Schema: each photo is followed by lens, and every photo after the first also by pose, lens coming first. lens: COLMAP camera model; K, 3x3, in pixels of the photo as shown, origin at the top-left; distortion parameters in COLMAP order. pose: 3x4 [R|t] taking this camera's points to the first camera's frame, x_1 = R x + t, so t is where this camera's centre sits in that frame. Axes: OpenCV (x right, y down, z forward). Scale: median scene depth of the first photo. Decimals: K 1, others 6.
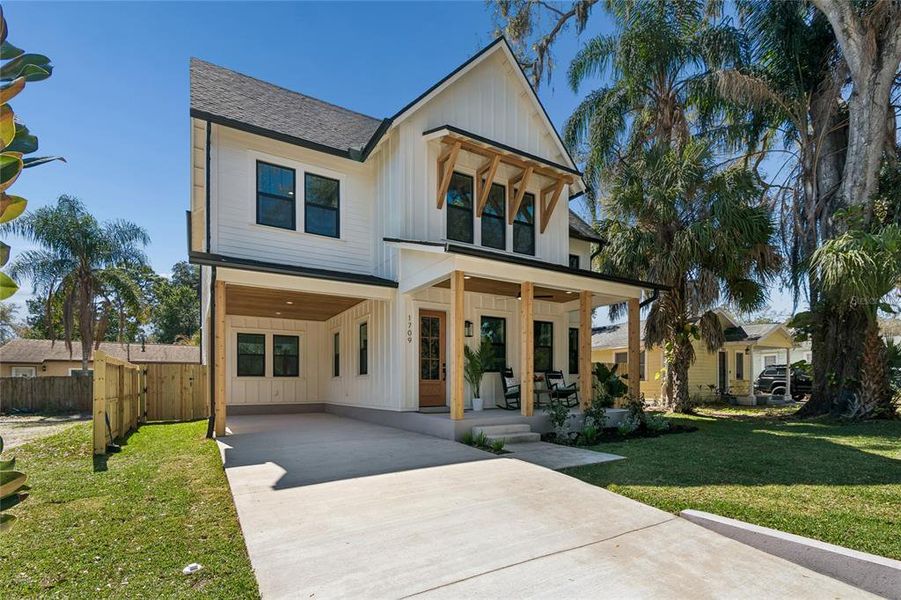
lens RADIAL K [[408.5, 0, 437.6], [0, 408.5, 294.1], [0, 0, 1]] dist [0.001479, -0.000276]
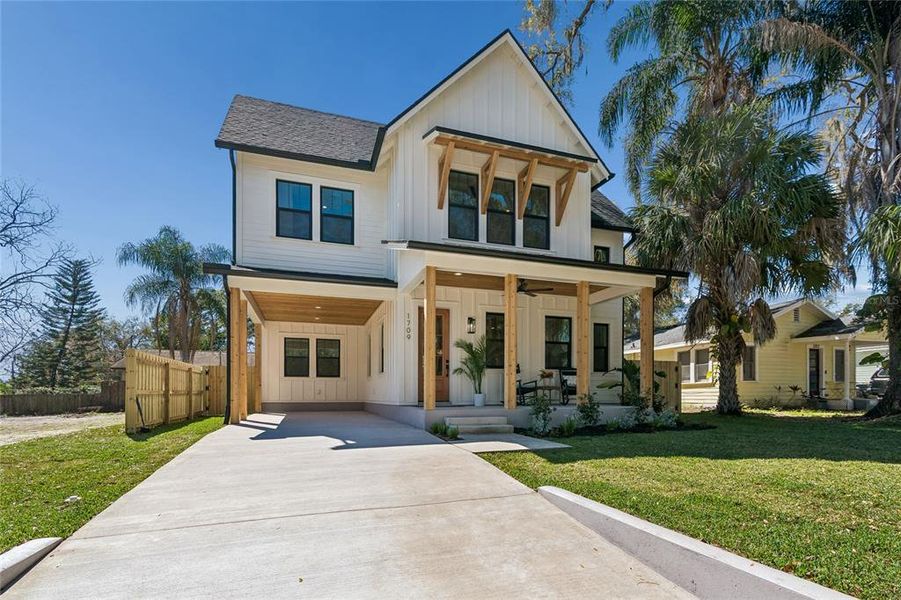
lens RADIAL K [[414.4, 0, 452.8], [0, 414.4, 301.7], [0, 0, 1]] dist [0.001299, 0.000296]
pose [[0.979421, -0.041288, -0.197561, 0.224908], [0.040910, 0.999145, -0.005998, 0.029430], [0.197640, -0.002207, 0.980272, -0.009575]]
